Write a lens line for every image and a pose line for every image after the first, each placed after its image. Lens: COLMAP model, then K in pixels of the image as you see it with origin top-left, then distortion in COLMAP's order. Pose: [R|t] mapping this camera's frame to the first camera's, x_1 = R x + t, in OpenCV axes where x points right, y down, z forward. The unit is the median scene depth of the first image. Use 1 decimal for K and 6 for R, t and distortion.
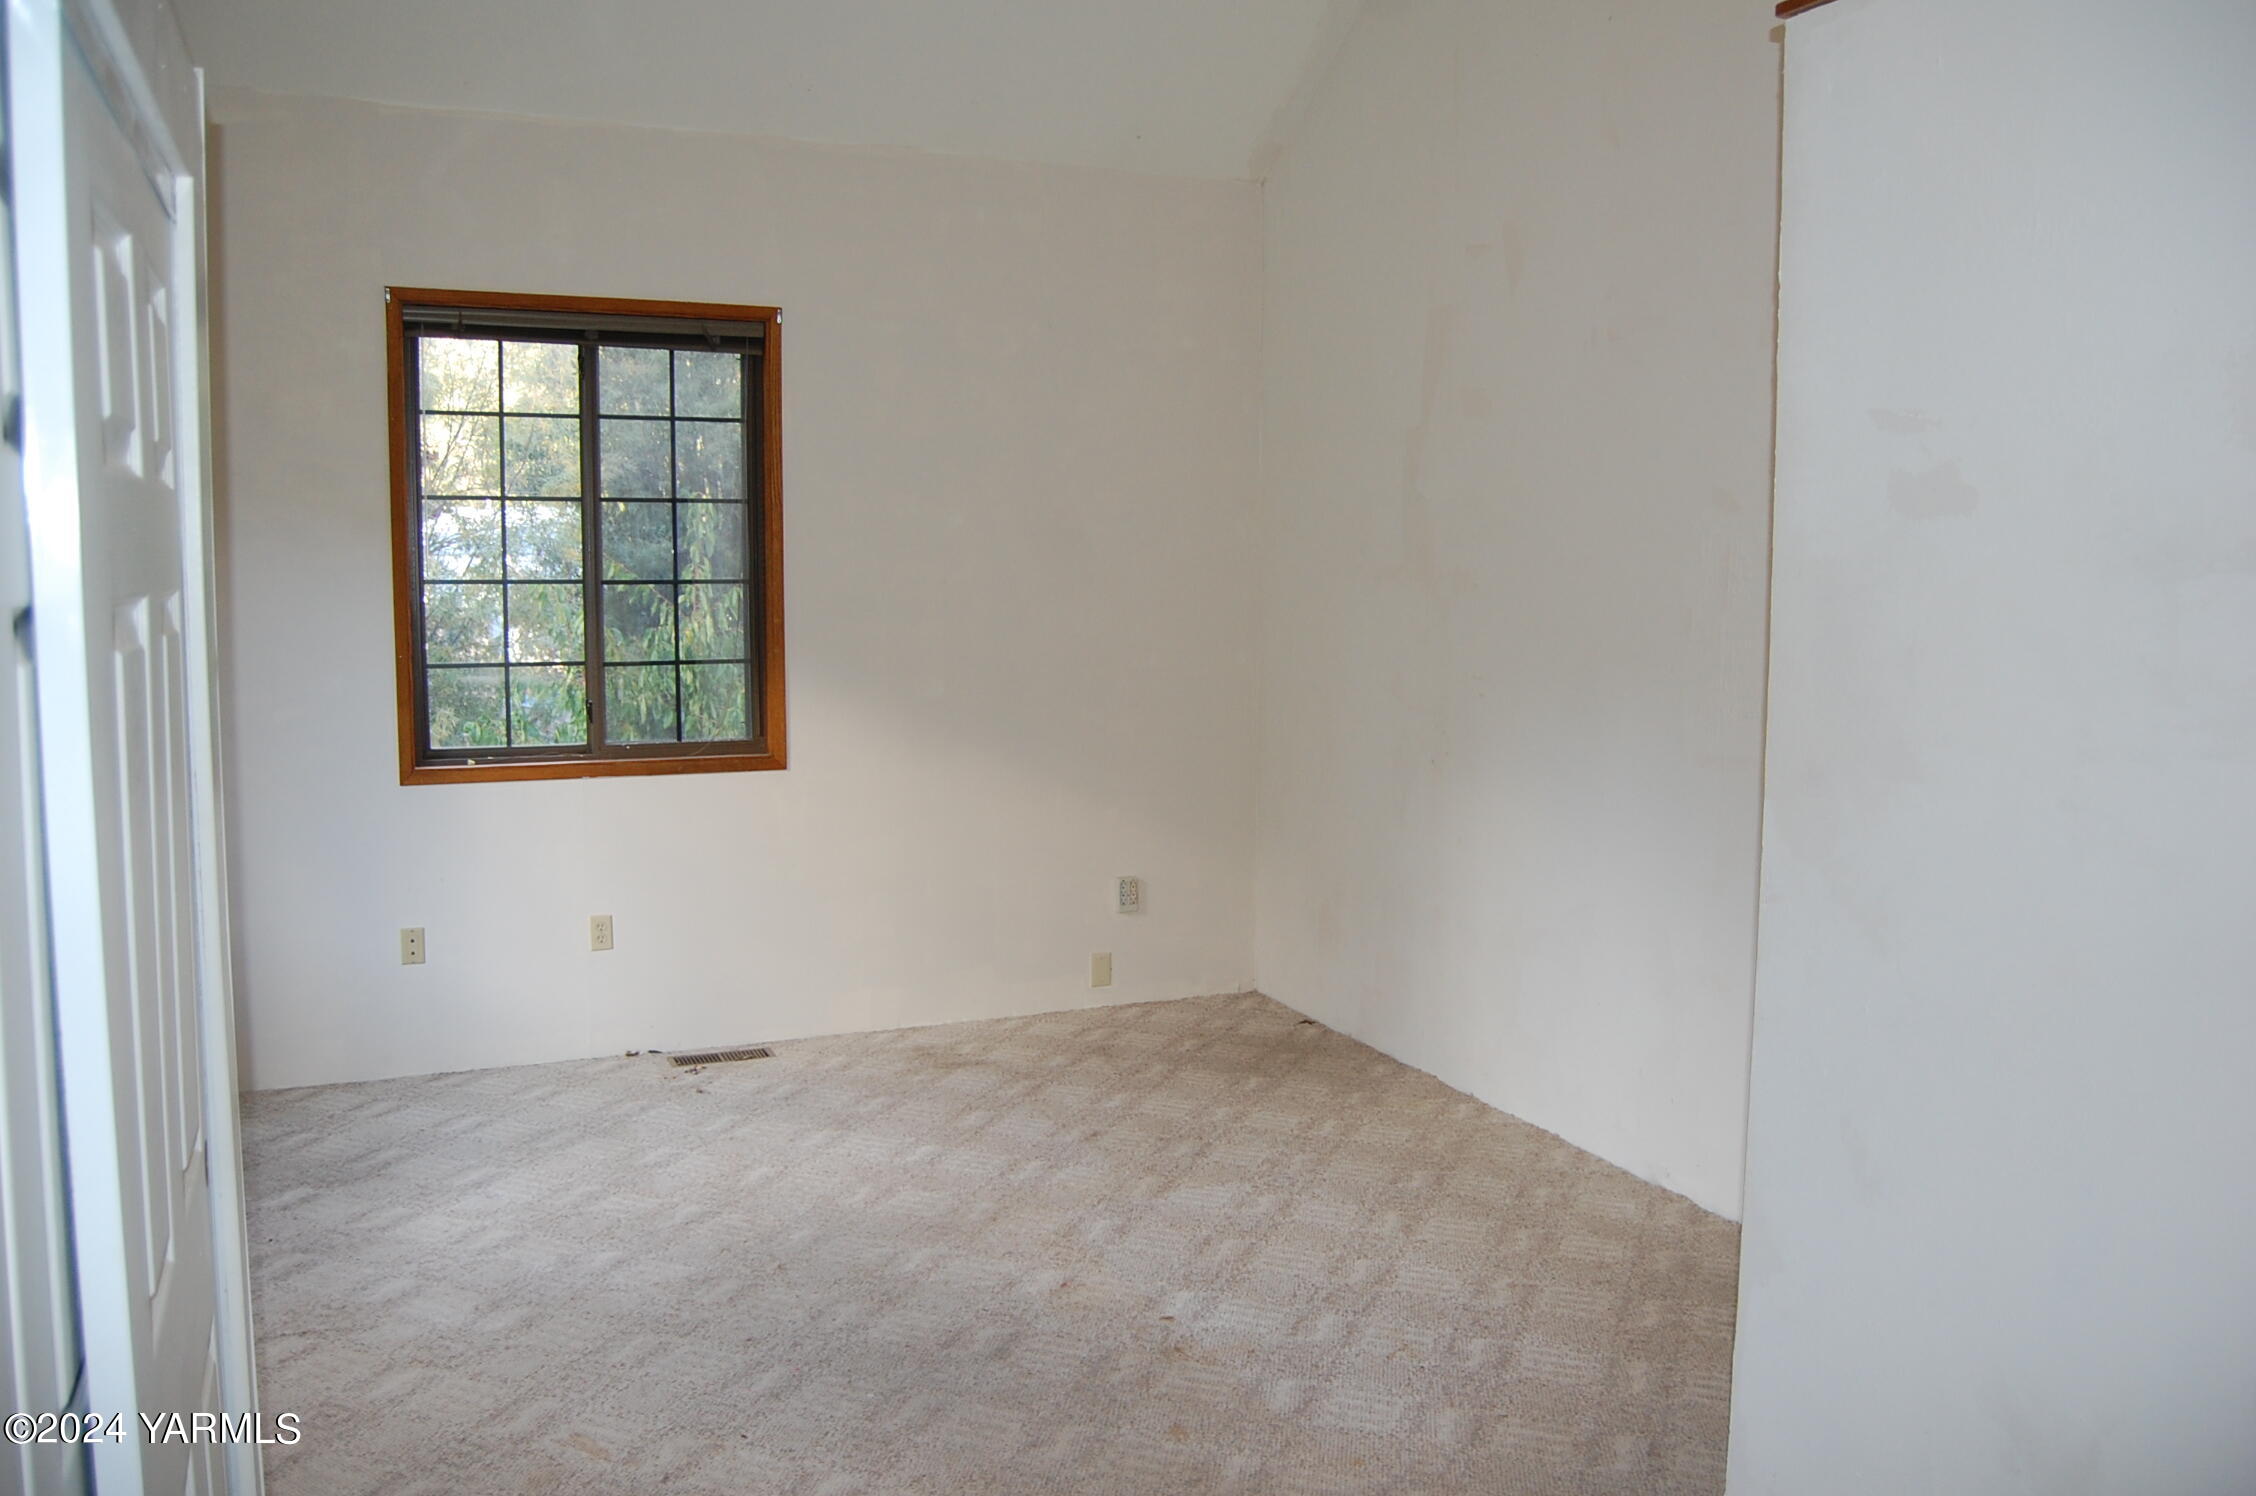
lens RADIAL K [[1762.2, 0, 1137.6], [0, 1762.2, 753.3], [0, 0, 1]] dist [-0.088610, 0.020705]
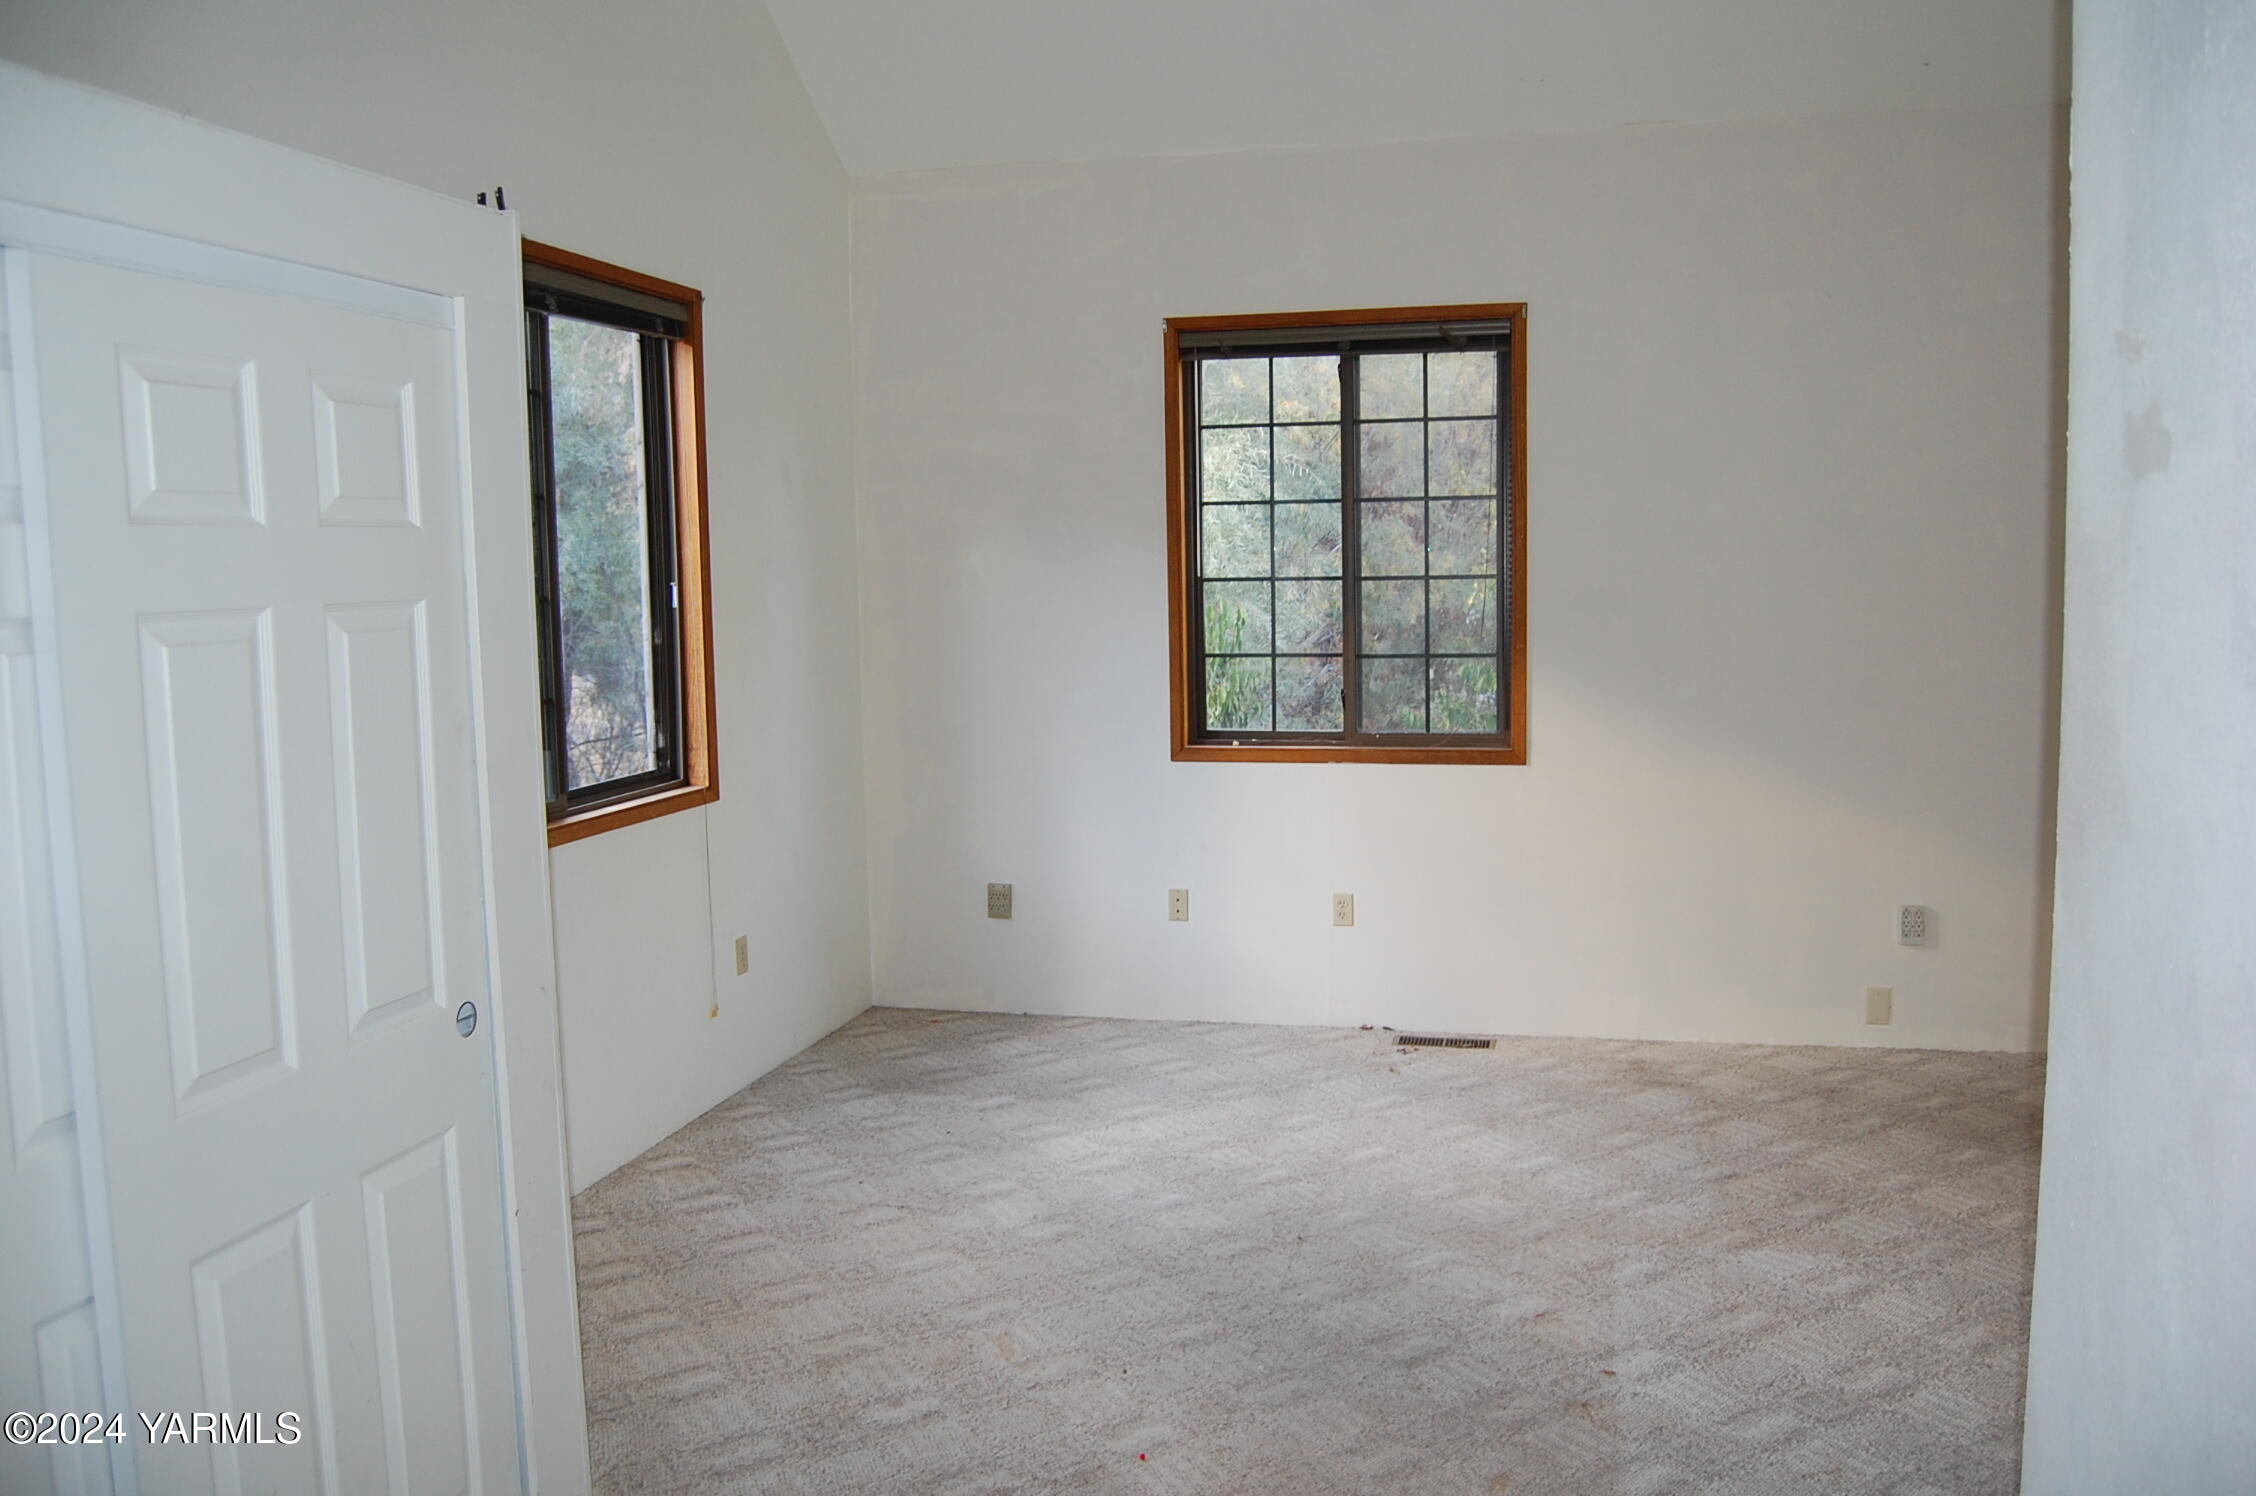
lens RADIAL K [[1762.2, 0, 1138.4], [0, 1762.2, 744.6], [0, 0, 1]] dist [-0.088610, 0.020705]
pose [[0.789868, 0.043257, -0.611749, 0.256652], [-0.043640, 0.998945, 0.014289, -0.007414], [0.611722, 0.015410, 0.790923, 0.083288]]
